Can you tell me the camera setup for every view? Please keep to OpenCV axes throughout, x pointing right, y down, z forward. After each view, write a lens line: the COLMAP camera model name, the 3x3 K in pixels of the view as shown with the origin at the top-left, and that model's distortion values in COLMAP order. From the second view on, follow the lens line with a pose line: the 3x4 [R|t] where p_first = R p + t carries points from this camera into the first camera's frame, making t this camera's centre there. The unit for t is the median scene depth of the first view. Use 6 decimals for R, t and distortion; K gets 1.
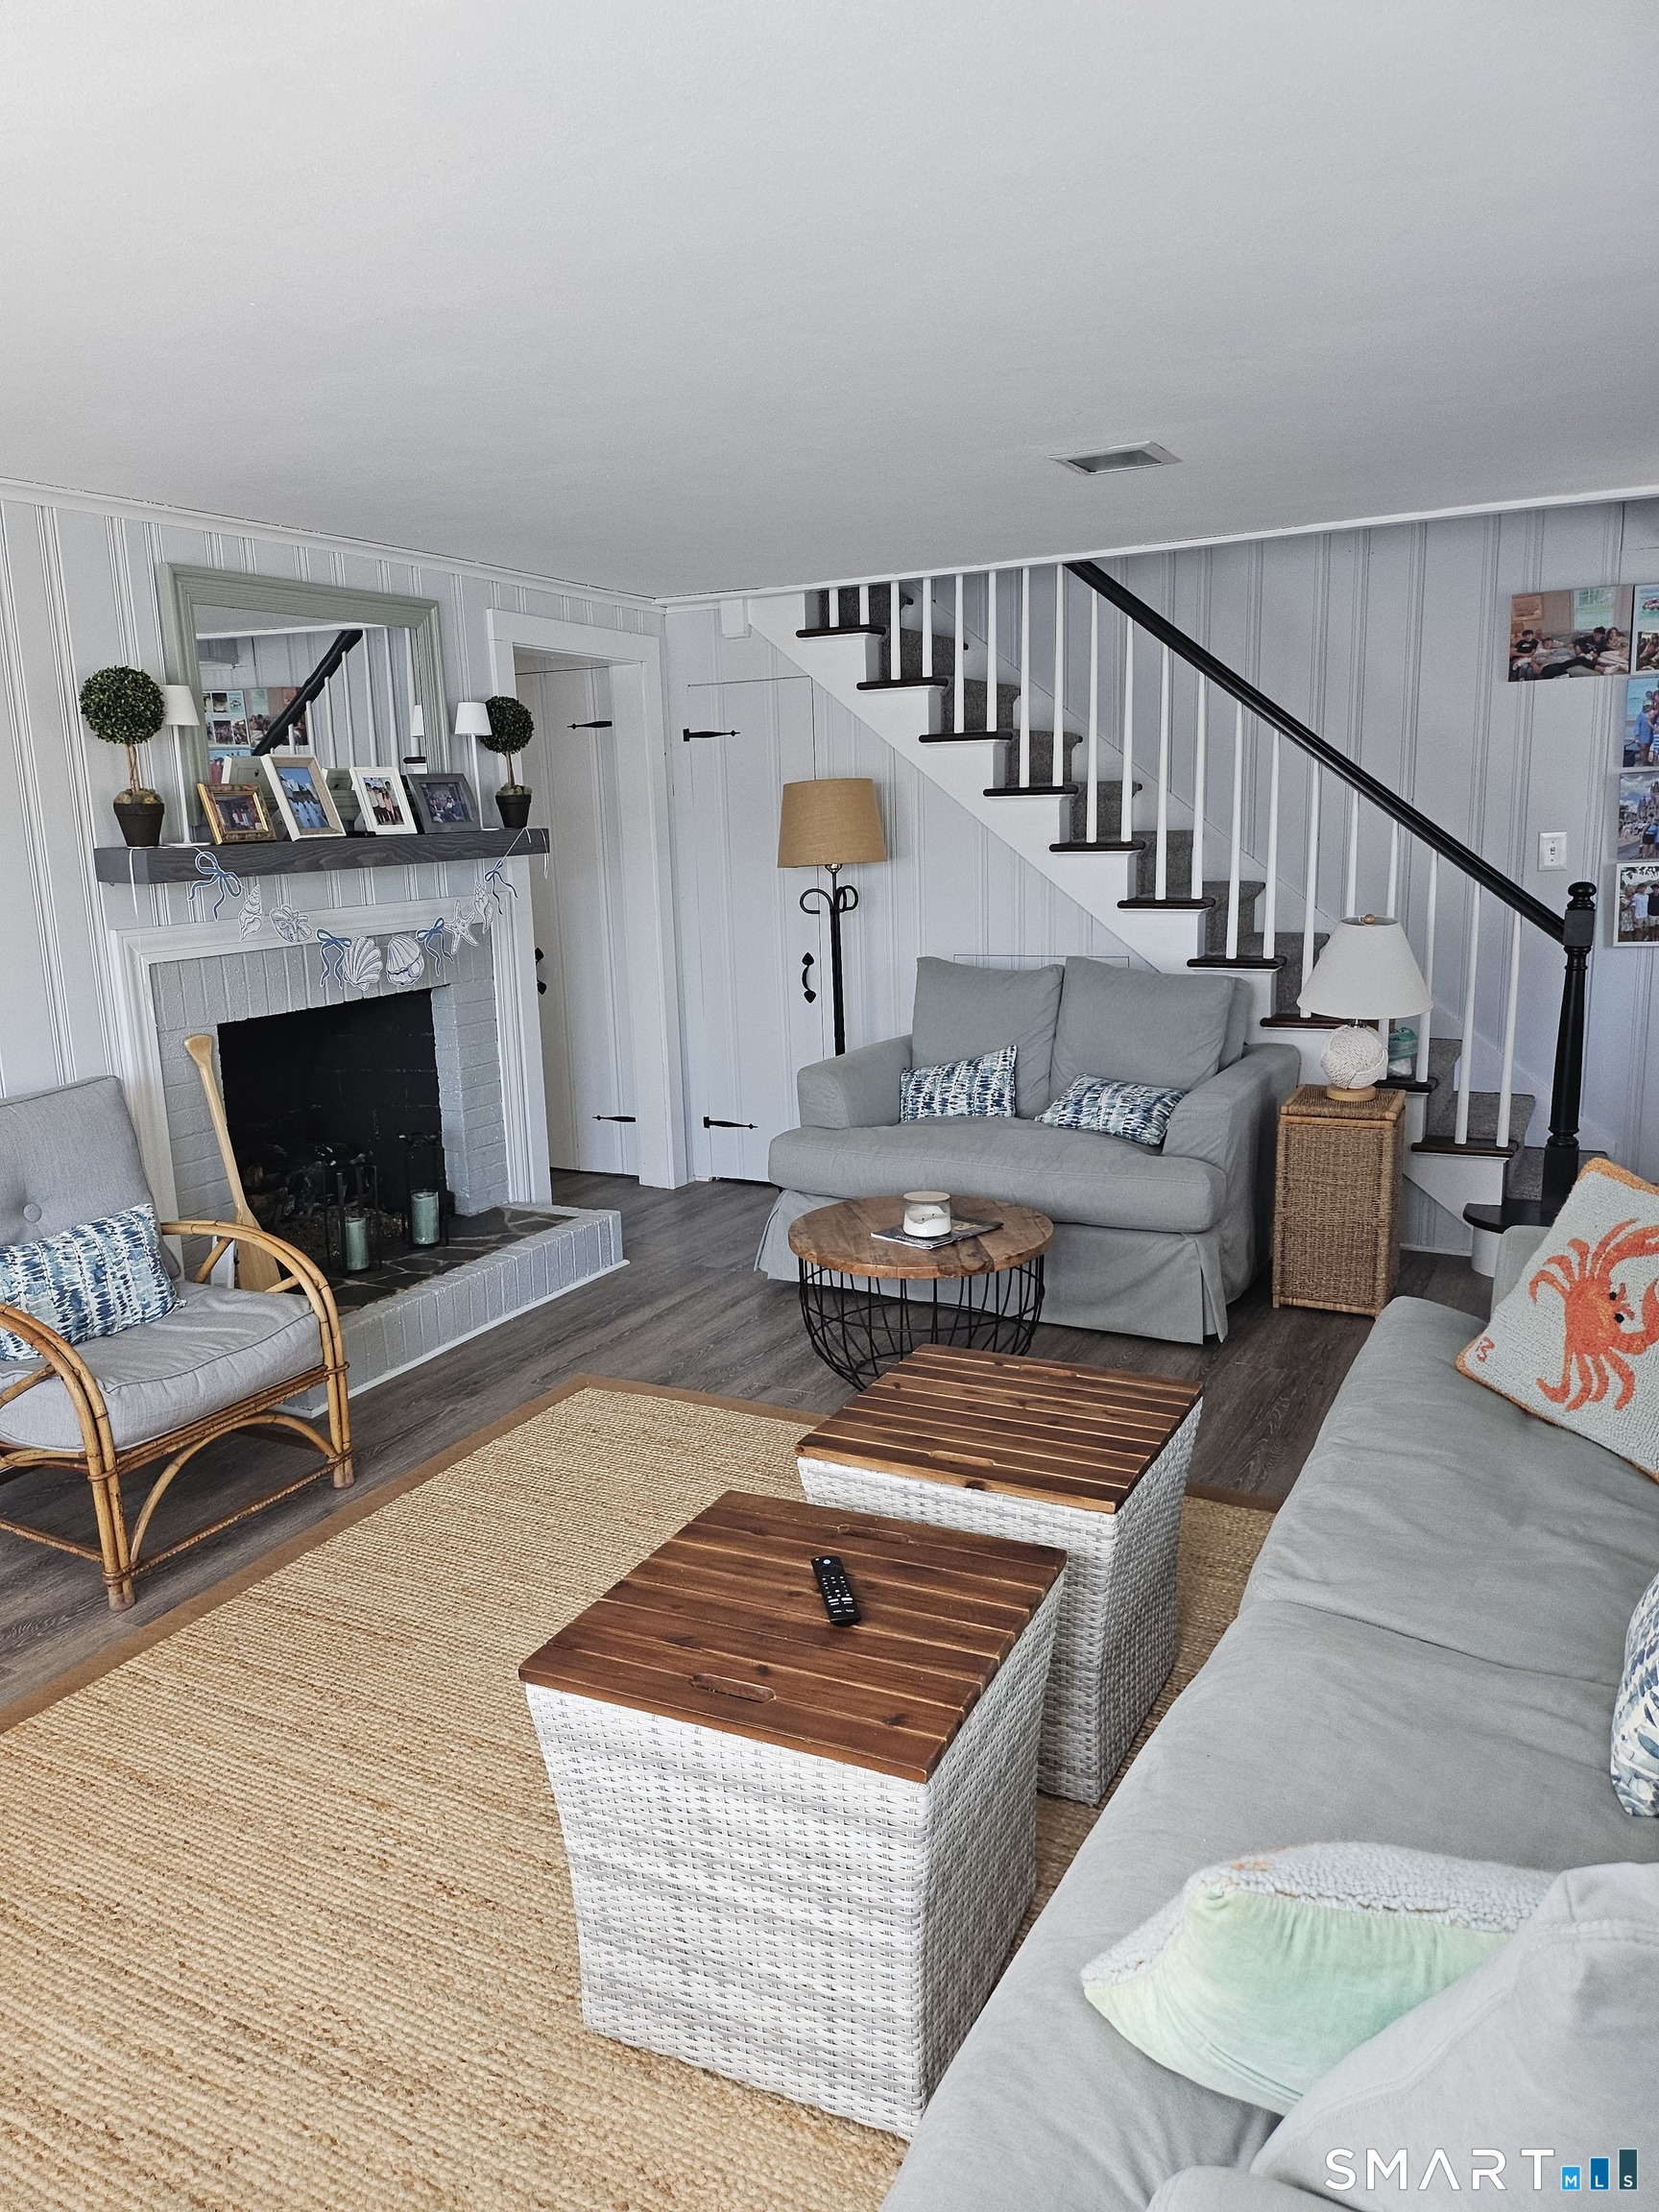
lens RADIAL K [[1556.5, 0, 829.5], [0, 1556.5, 1106.0], [0, 0, 1]] dist [-0.005423, -0.006693]
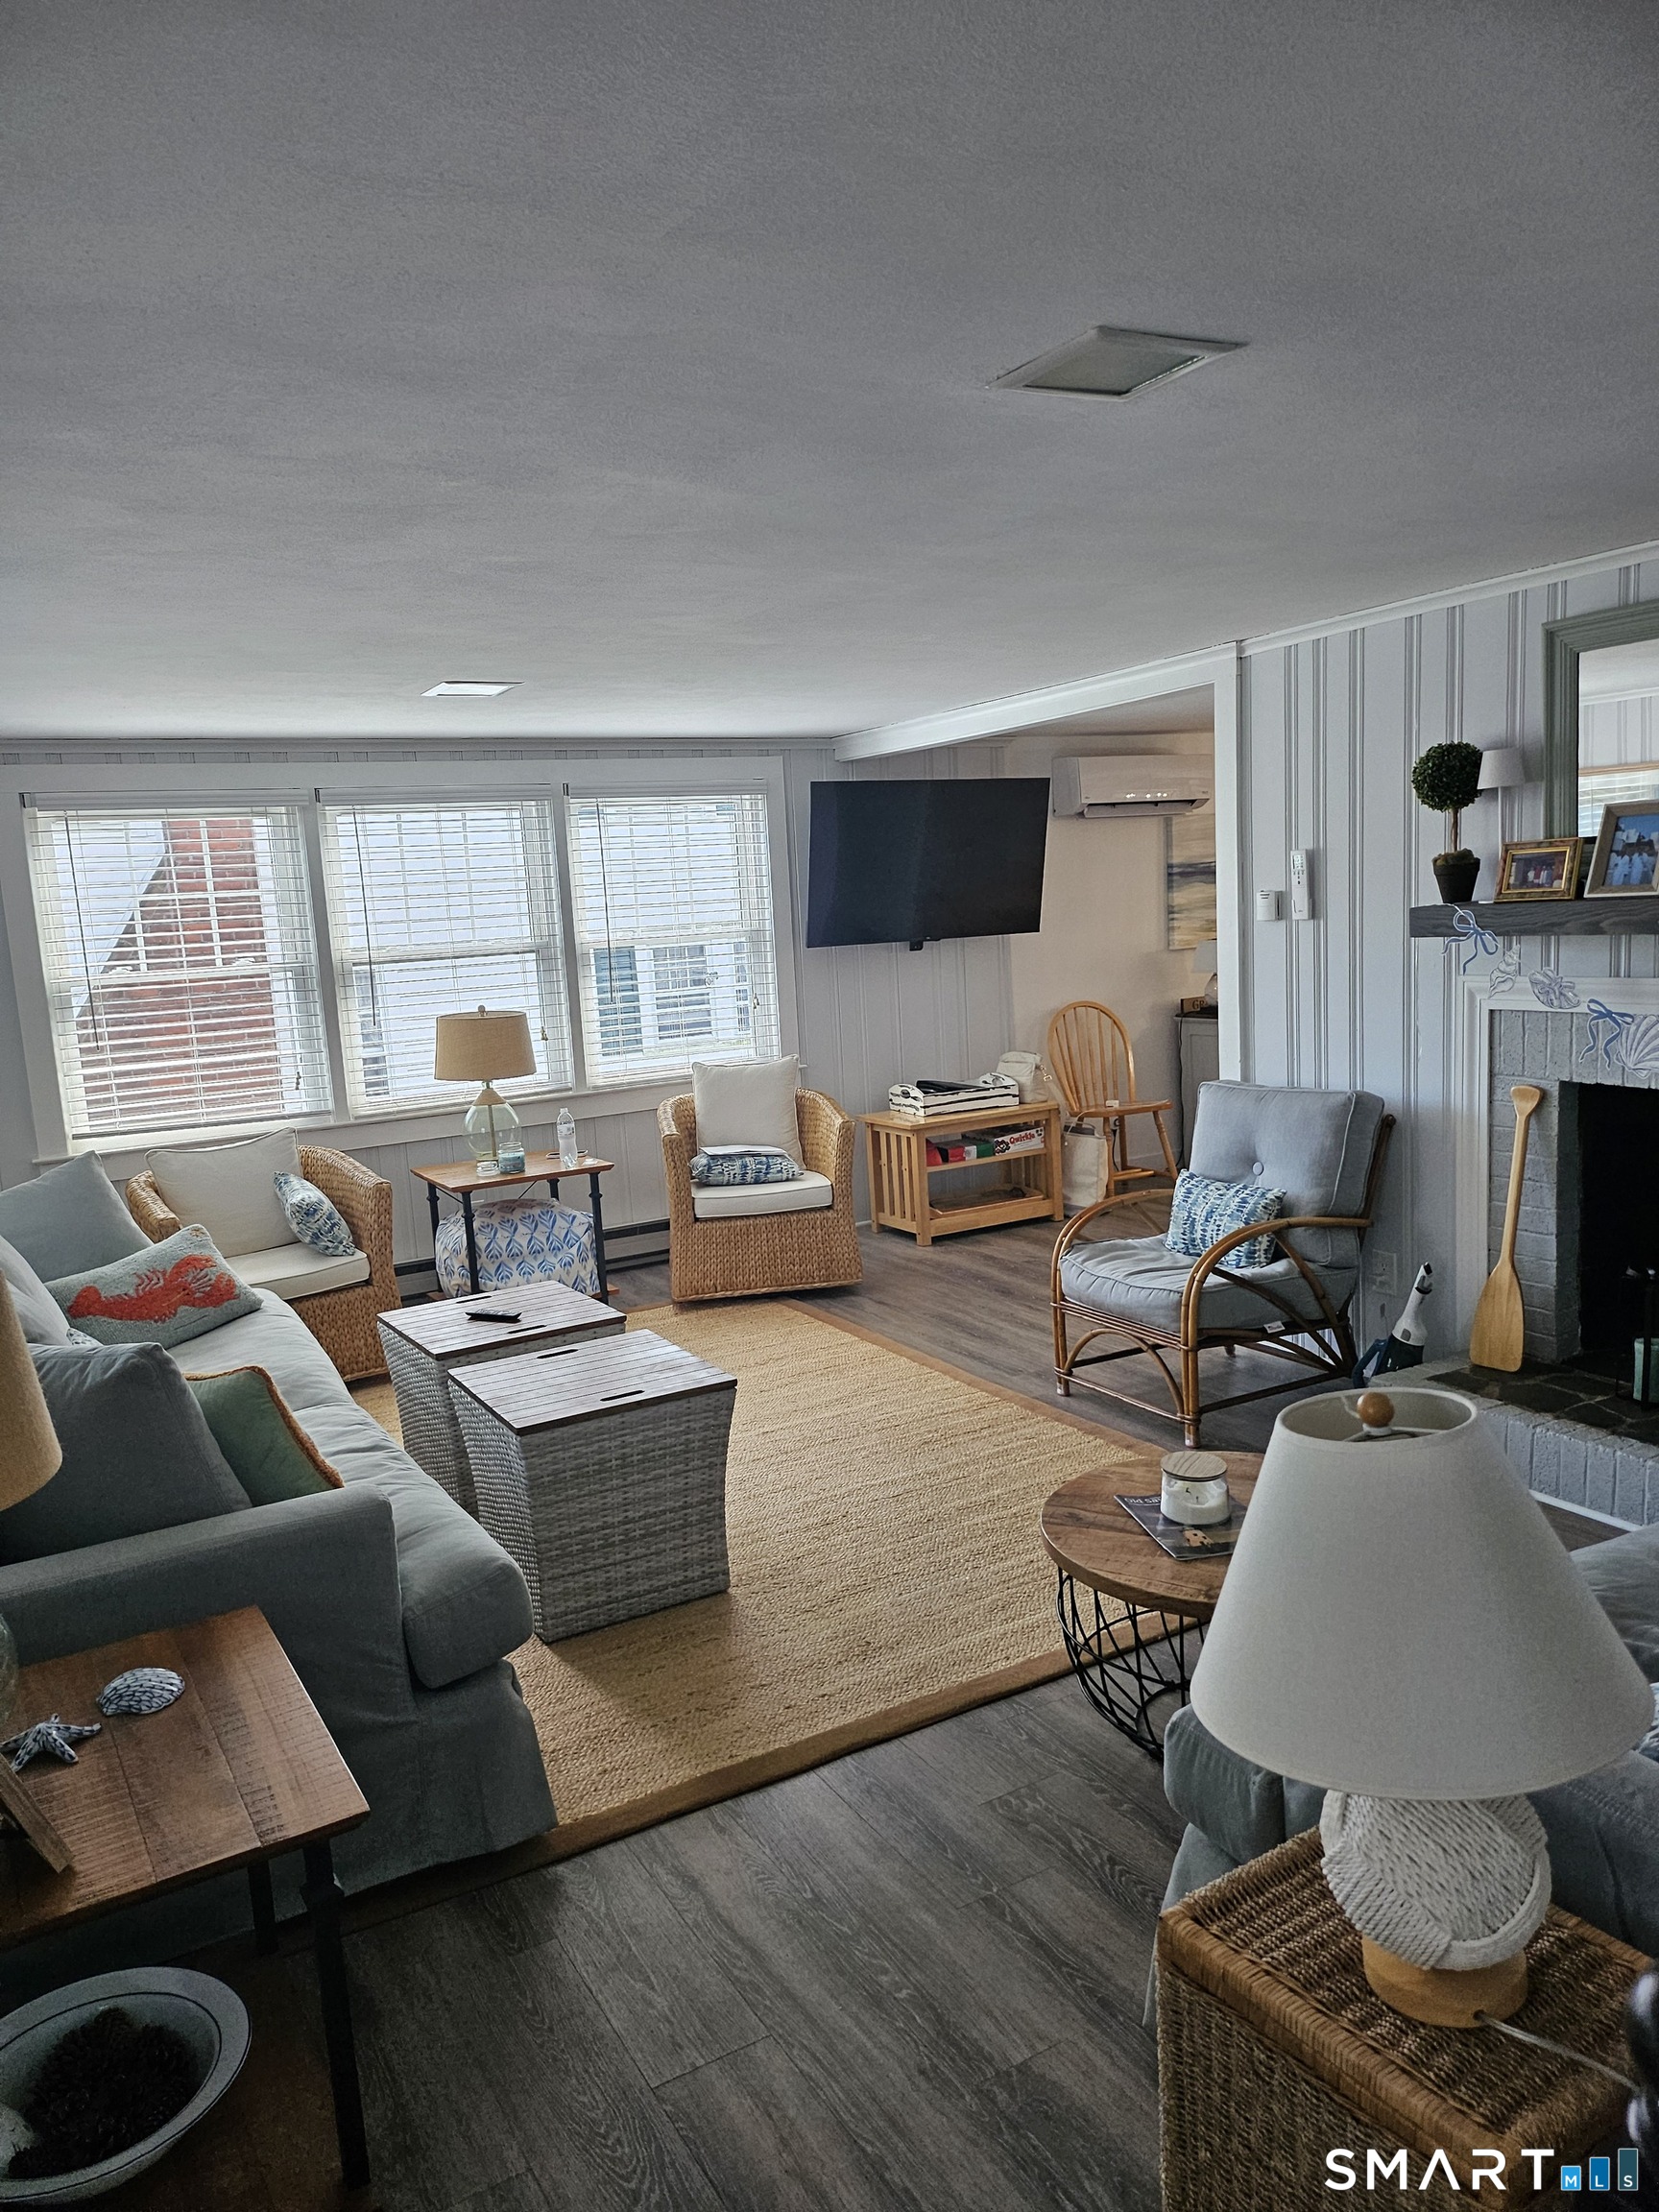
lens RADIAL K [[1556.5, 0, 829.5], [0, 1556.5, 1106.0], [0, 0, 1]] dist [-0.005423, -0.006693]
pose [[-0.560939, 0.168956, -0.810433, 0.722097], [-0.082861, 0.962578, 0.258027, -0.275742], [0.823700, 0.211891, -0.525948, 1.245091]]
